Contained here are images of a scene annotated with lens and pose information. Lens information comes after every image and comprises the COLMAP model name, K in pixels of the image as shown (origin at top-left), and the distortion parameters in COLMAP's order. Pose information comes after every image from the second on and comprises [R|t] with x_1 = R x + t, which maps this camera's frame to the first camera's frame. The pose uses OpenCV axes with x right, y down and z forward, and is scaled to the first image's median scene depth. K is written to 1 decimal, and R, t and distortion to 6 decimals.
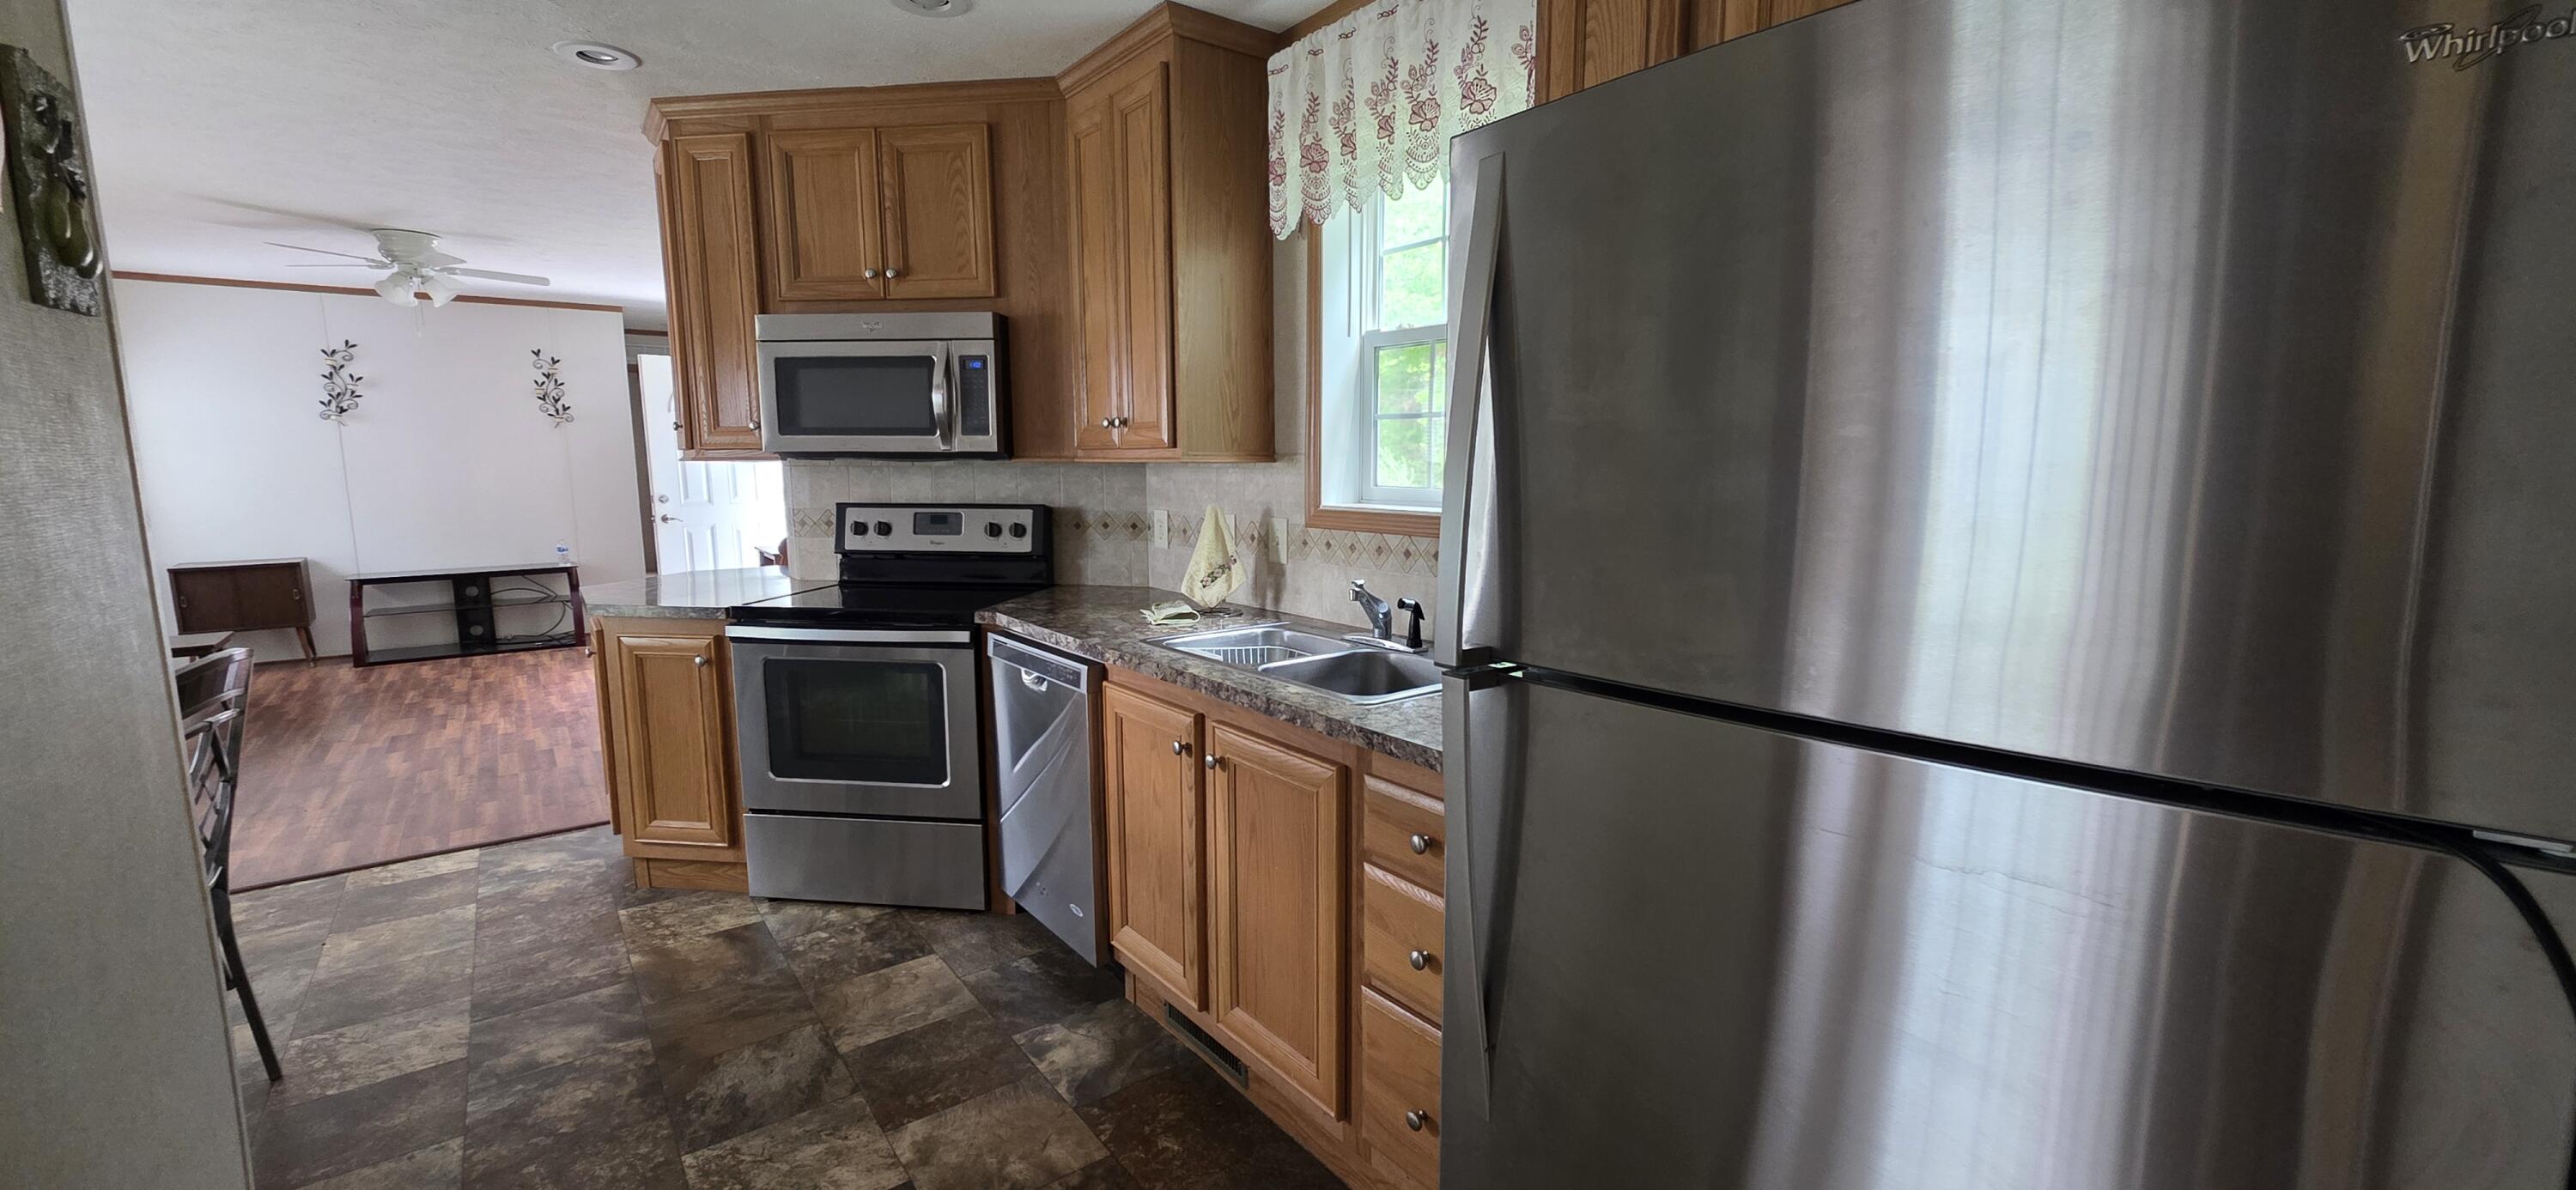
lens RADIAL K [[1008.5, 0, 1294.3], [0, 1008.5, 588.7], [0, 0, 1]] dist [0.003185, -0.000641]
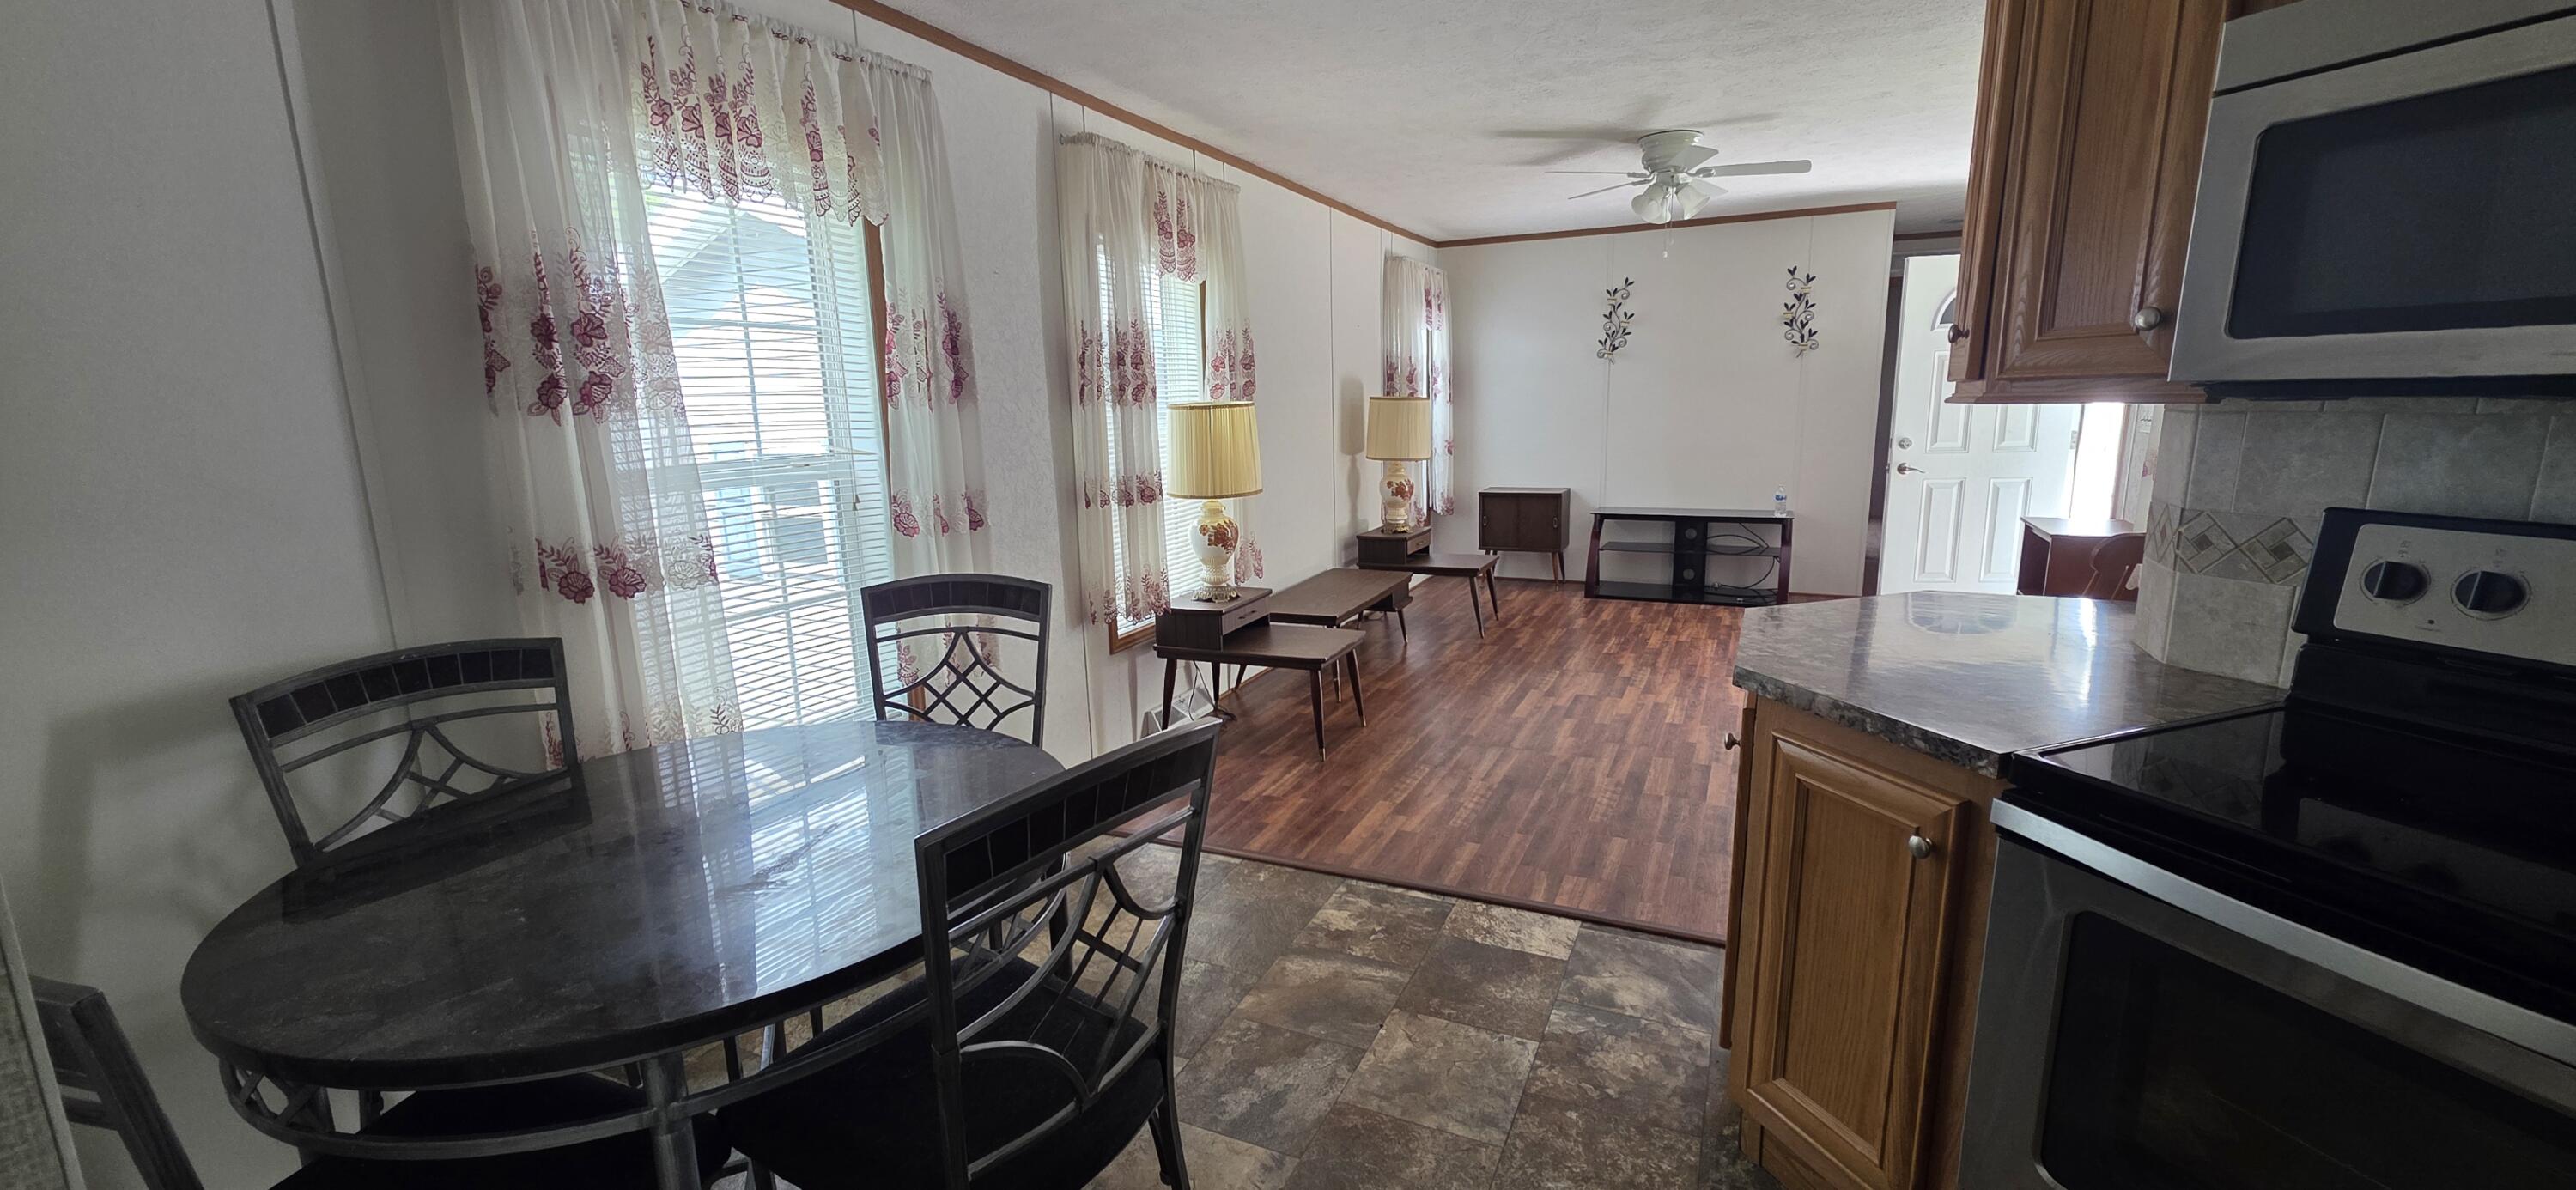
lens RADIAL K [[1008.5, 0, 1297.4], [0, 1008.5, 591.2], [0, 0, 1]] dist [0.003185, -0.000641]
pose [[0.460153, 0.162113, -0.872914, -0.164141], [-0.100395, 0.986383, 0.130263, -0.036478], [0.882145, 0.027695, 0.470163, 0.258945]]
